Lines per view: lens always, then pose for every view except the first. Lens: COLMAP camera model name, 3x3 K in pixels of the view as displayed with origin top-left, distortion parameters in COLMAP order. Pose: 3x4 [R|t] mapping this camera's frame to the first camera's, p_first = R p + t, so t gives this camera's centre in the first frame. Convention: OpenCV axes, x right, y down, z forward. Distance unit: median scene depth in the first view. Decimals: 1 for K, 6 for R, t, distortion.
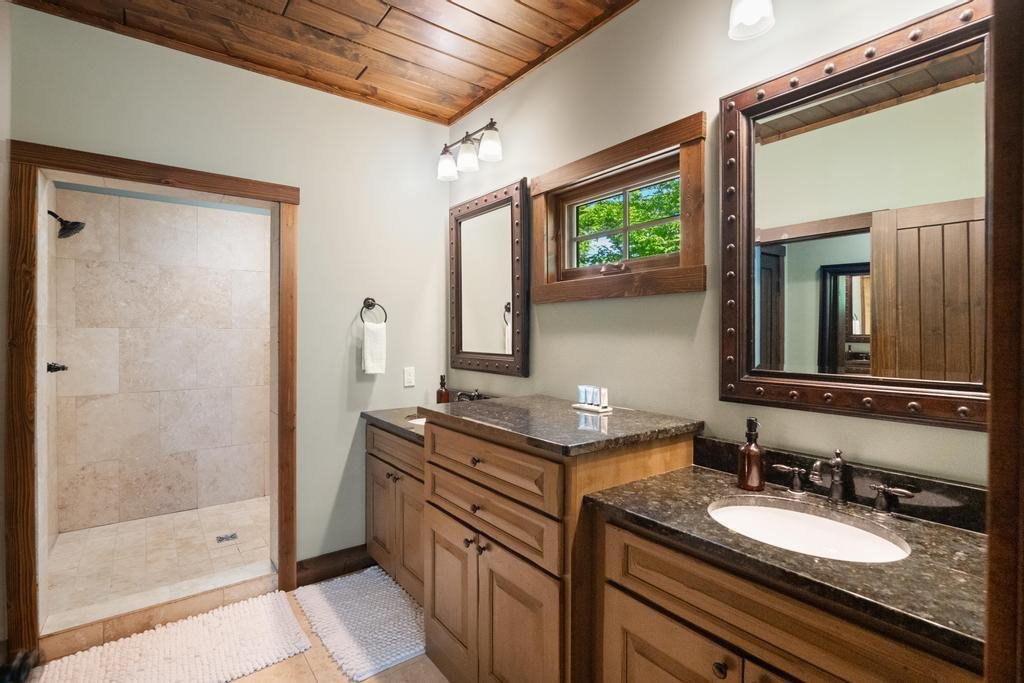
lens RADIAL K [[492.6, 0, 514.2], [0, 492.6, 335.2], [0, 0, 1]] dist [-0.003357, -0.000114]
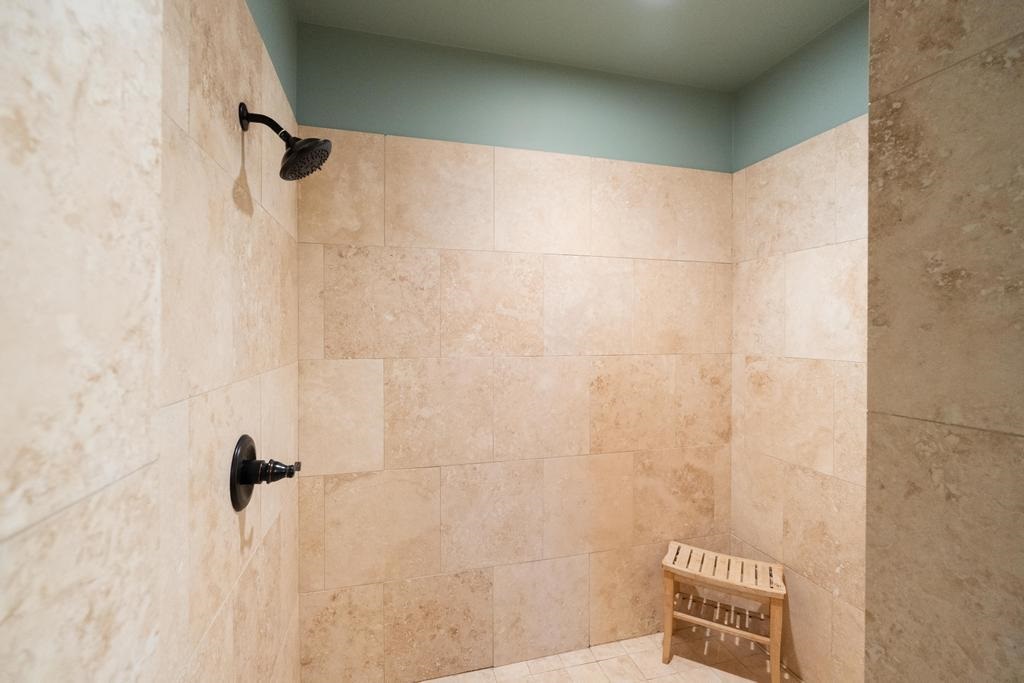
lens RADIAL K [[461.8, 0, 513.3], [0, 461.8, 331.5], [0, 0, 1]] dist [-0.005820, 0.000658]
pose [[0.930614, 0.000161, -0.366003, -0.447299], [-0.000864, 0.999998, -0.001755, -0.045316], [0.366002, 0.001949, 0.930612, 0.530265]]
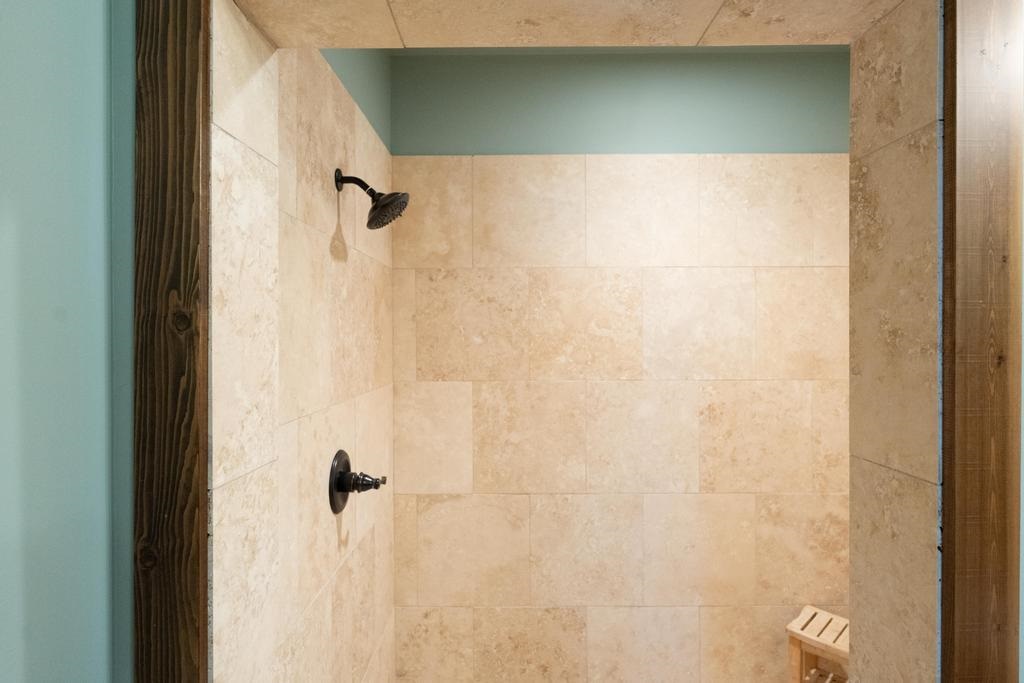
lens RADIAL K [[582.1, 0, 509.9], [0, 582.1, 335.8], [0, 0, 1]] dist [-0.002140, -0.003420]
pose [[0.794275, -0.004142, -0.607545, -0.341235], [0.003117, 0.999991, -0.002742, -0.065096], [0.607551, 0.000284, 0.794281, 0.467319]]
